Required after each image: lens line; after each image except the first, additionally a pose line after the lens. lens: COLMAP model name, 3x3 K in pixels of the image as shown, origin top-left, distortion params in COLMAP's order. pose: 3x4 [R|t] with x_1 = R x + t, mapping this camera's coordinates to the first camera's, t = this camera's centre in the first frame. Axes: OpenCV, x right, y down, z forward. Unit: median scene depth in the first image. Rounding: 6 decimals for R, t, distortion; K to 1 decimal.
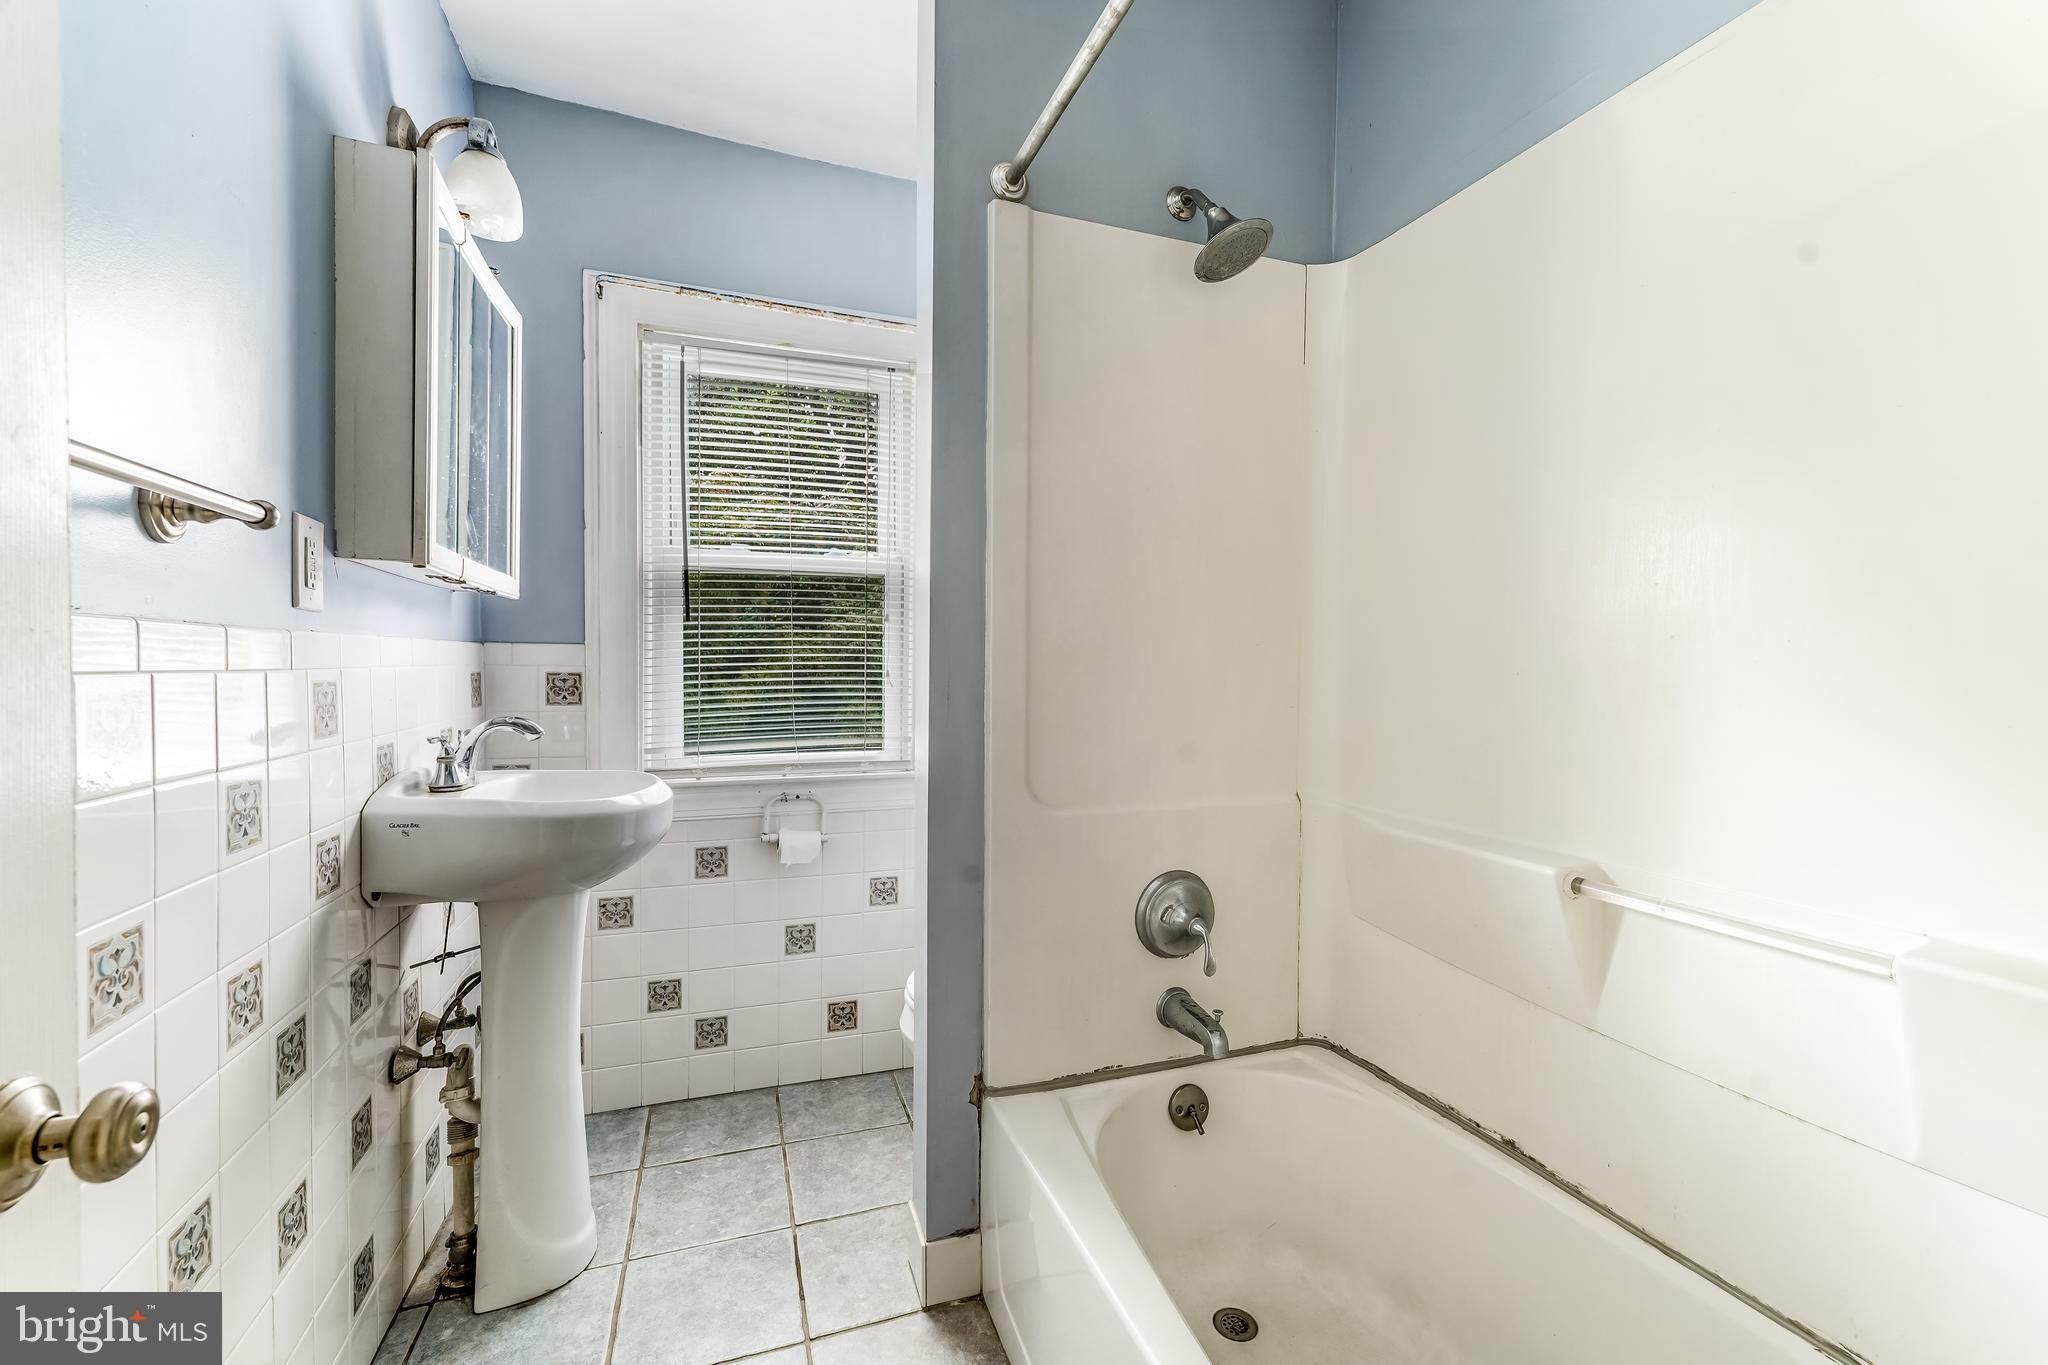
lens RADIAL K [[828.6, 0, 1014.0], [0, 828.6, 678.4], [0, 0, 1]] dist [0.003317, 0.000233]
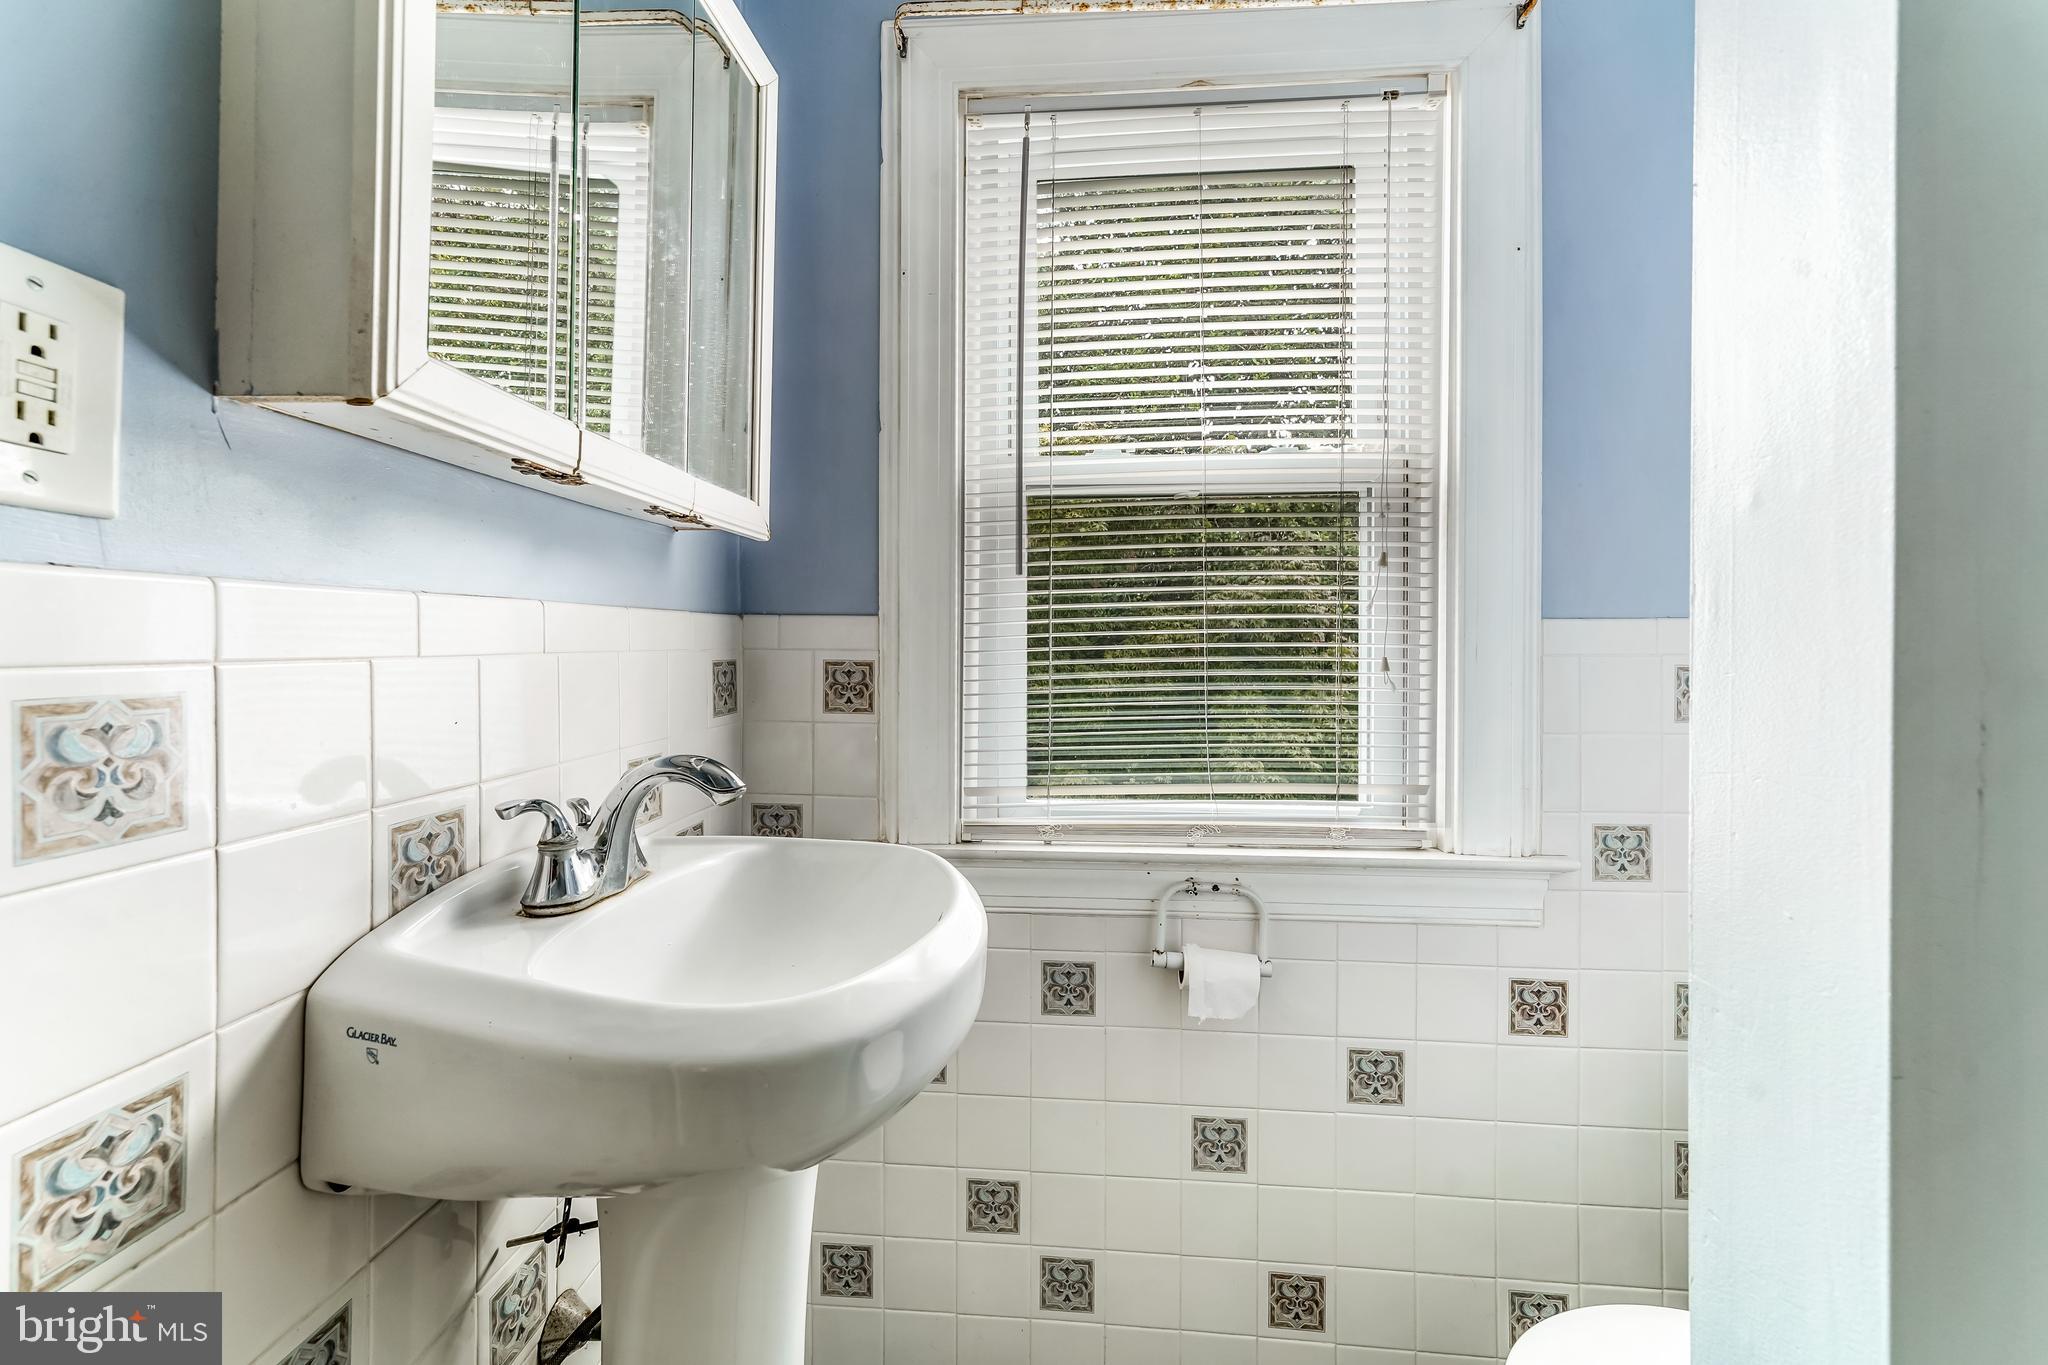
lens RADIAL K [[828.6, 0, 1023.9], [0, 828.6, 646.3], [0, 0, 1]] dist [0.003317, 0.000233]
pose [[0.915926, -0.000977, -0.401345, -0.162235], [-0.004811, 0.999898, -0.013413, -0.009906], [0.401317, 0.014217, 0.915829, 0.457828]]
